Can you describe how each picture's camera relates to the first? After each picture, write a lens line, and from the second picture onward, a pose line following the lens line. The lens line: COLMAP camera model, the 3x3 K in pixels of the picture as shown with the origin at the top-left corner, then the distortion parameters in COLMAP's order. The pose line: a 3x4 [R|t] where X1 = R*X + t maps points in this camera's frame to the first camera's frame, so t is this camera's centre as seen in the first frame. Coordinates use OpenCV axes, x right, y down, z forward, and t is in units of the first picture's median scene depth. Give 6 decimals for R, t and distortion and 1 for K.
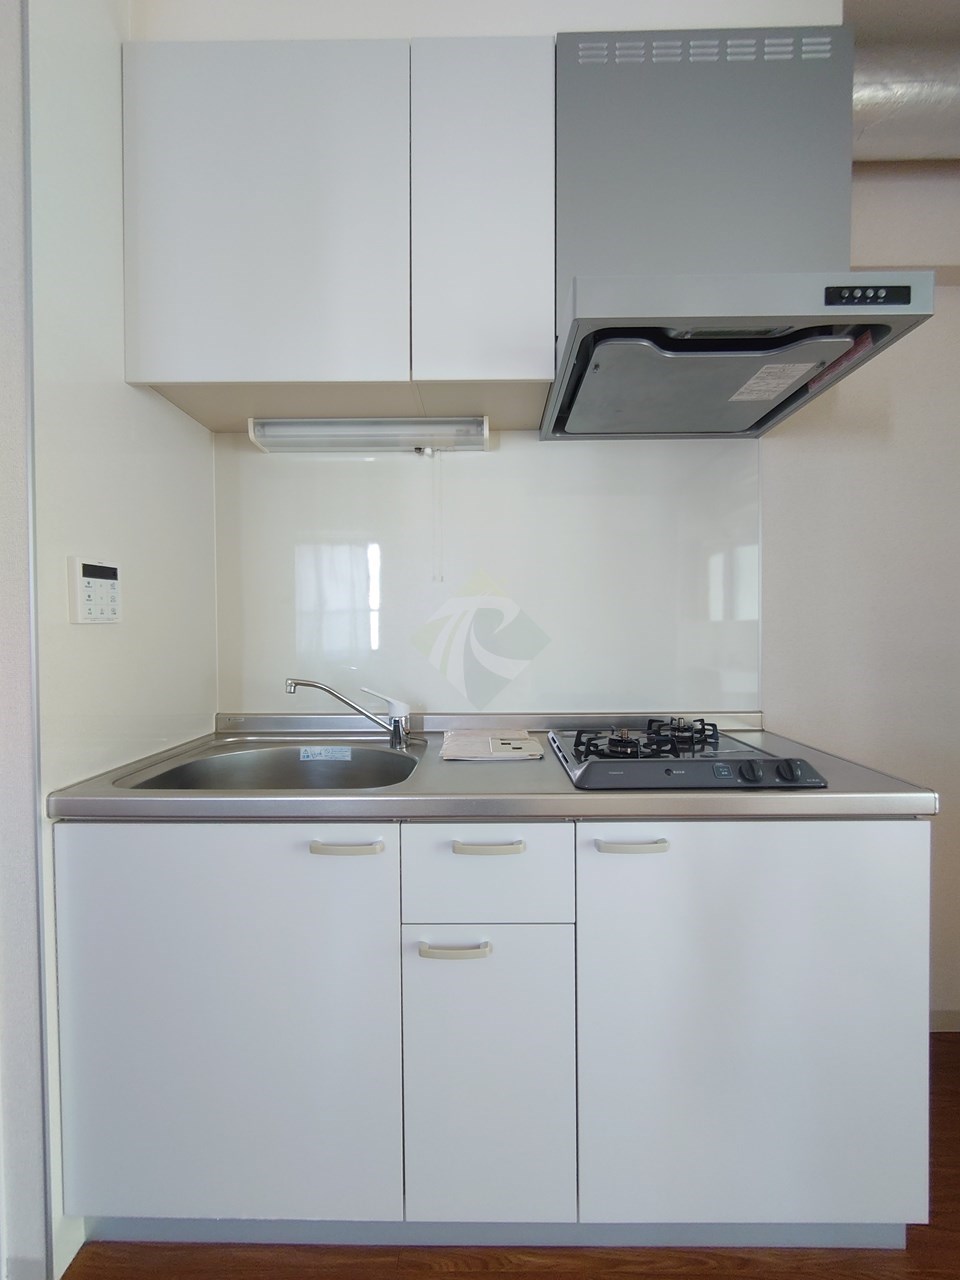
lens RADIAL K [[549.9, 0, 481.9], [0, 549.9, 641.4], [0, 0, 1]] dist [-0.001144, 0.001669]
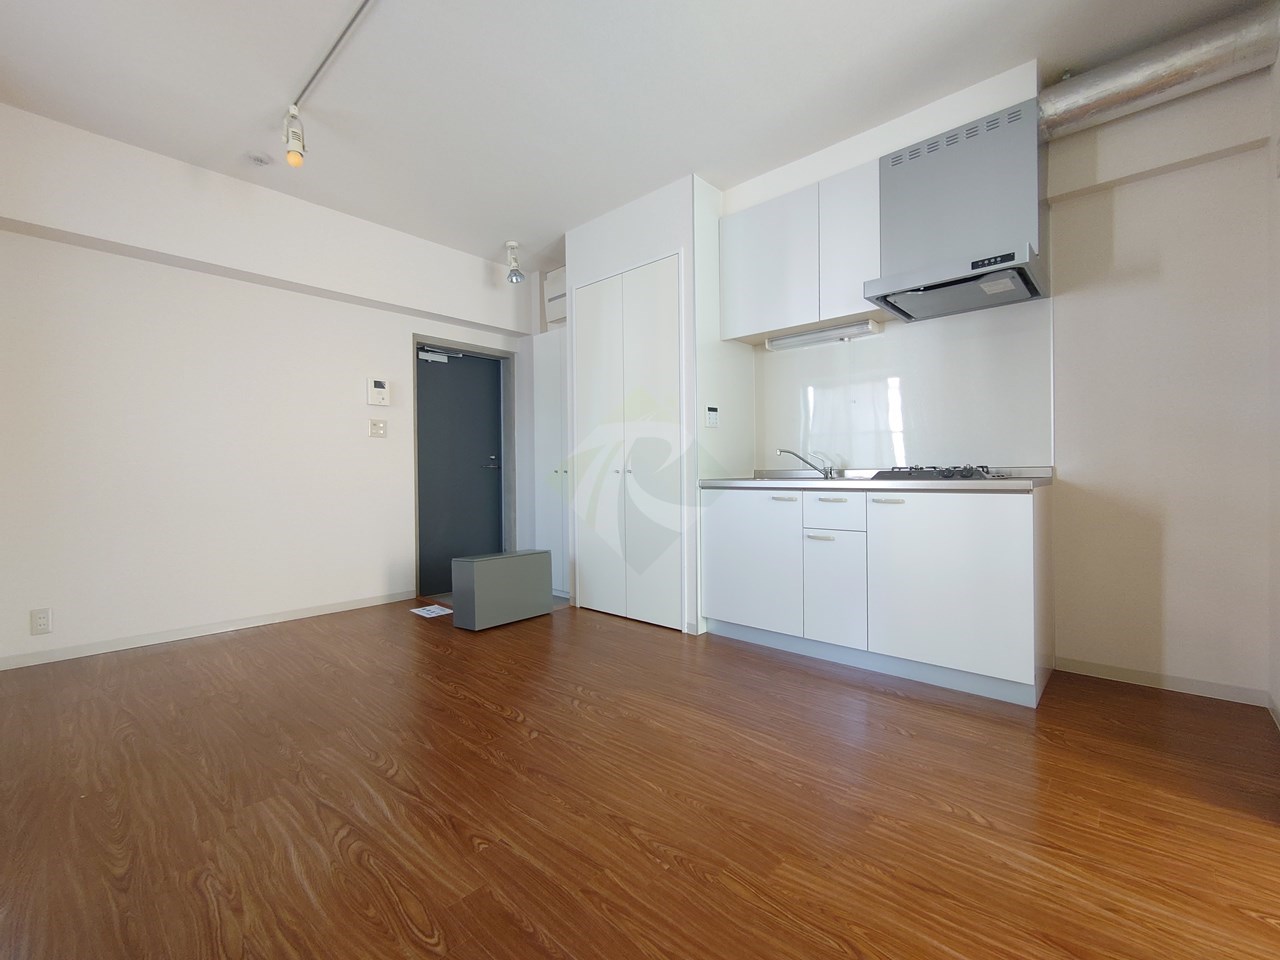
lens RADIAL K [[549.9, 0, 641.8], [0, 549.9, 475.3], [0, 0, 1]] dist [-0.001144, 0.001669]
pose [[0.745902, 0.000145, -0.666056, 0.902271], [-0.004235, 0.999981, -0.004526, 0.220362], [0.666042, 0.006197, 0.745888, -1.325779]]
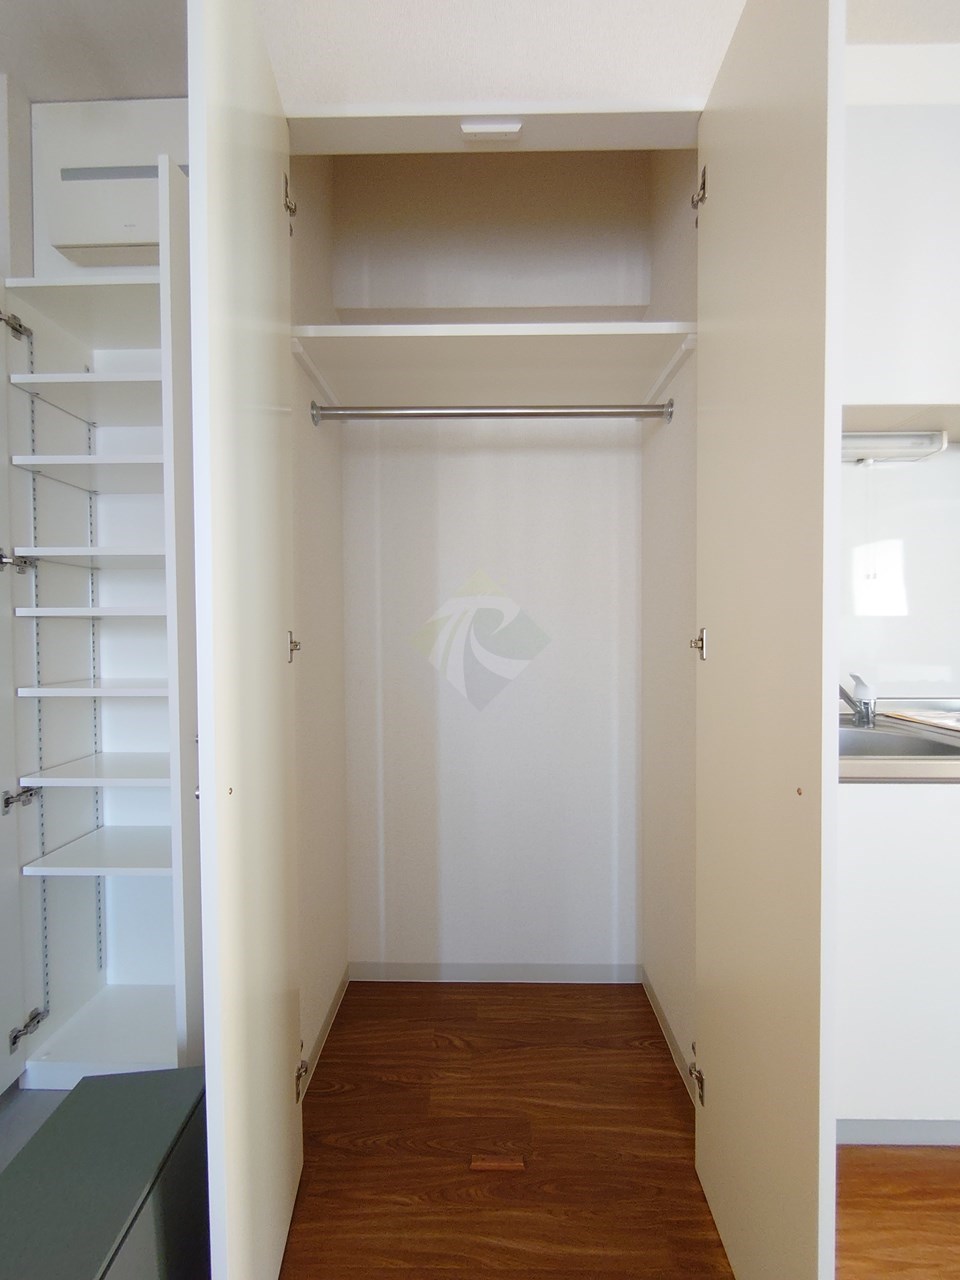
lens RADIAL K [[549.9, 0, 478.1], [0, 549.9, 642.5], [0, 0, 1]] dist [-0.001144, 0.001669]
pose [[0.999931, 0.000907, -0.011707, -1.140841], [-0.000873, 0.999995, 0.002914, 0.021610], [0.011709, -0.002903, 0.999927, -0.157008]]
